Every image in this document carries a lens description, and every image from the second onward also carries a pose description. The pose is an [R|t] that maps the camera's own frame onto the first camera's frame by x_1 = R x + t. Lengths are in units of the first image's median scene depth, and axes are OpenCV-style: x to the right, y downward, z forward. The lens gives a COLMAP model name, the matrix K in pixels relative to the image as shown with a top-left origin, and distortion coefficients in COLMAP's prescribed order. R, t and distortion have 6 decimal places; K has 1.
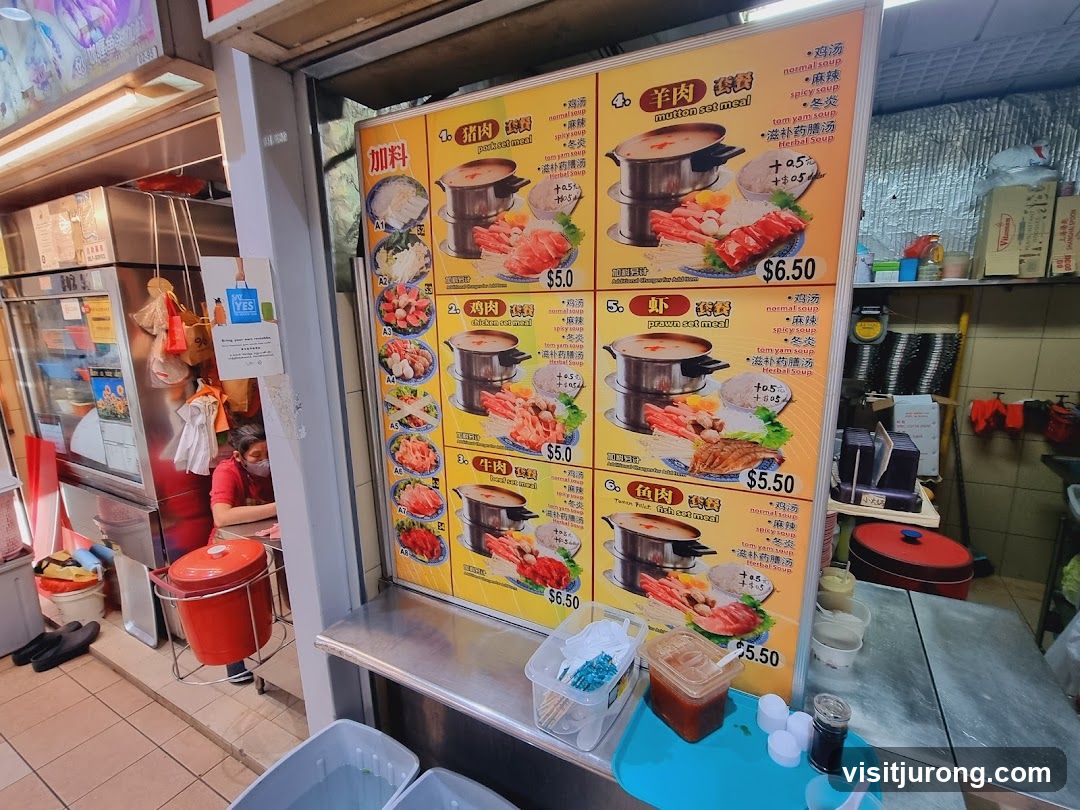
lens RADIAL K [[524.4, 0, 505.9], [0, 524.4, 421.9], [0, 0, 1]] dist [-0.014524, -0.000501]
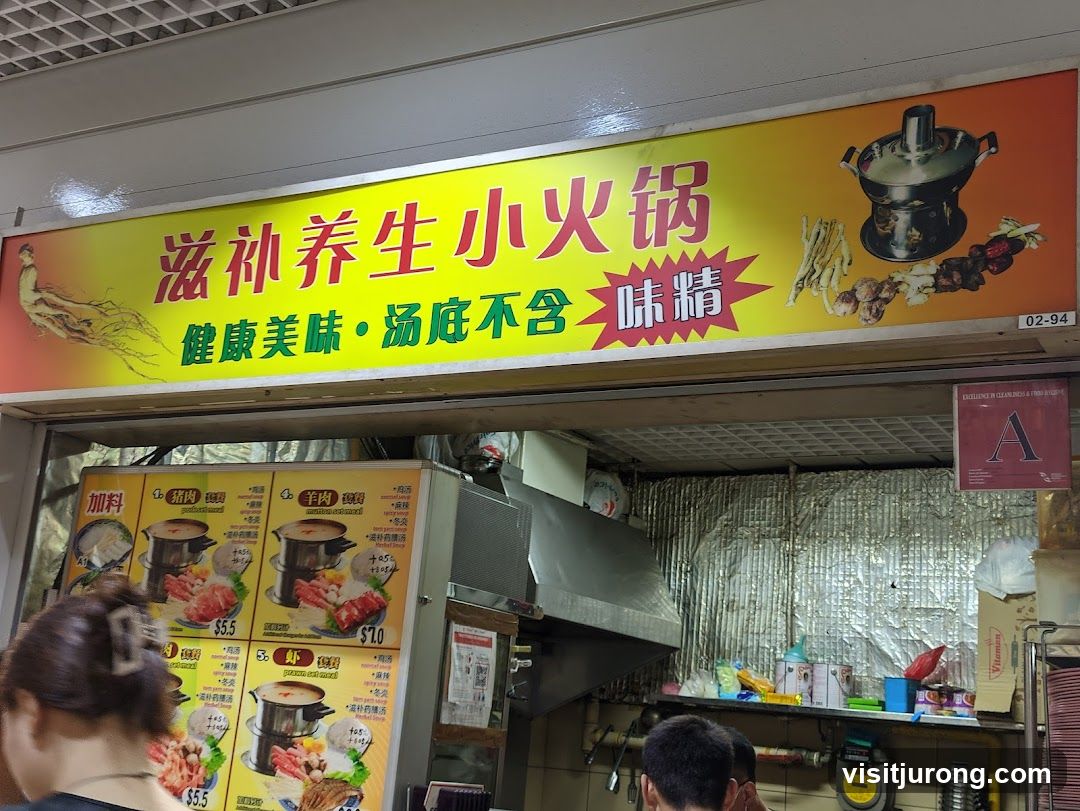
lens RADIAL K [[1436.2, 0, 534.8], [0, 1436.2, 371.5], [0, 0, 1]] dist [0.159168, 0.033182]
pose [[0.993707, 0.111506, -0.010657, 0.753636], [-0.104202, 0.885309, -0.453177, 0.599577], [-0.041097, 0.451435, 0.891357, -2.109076]]
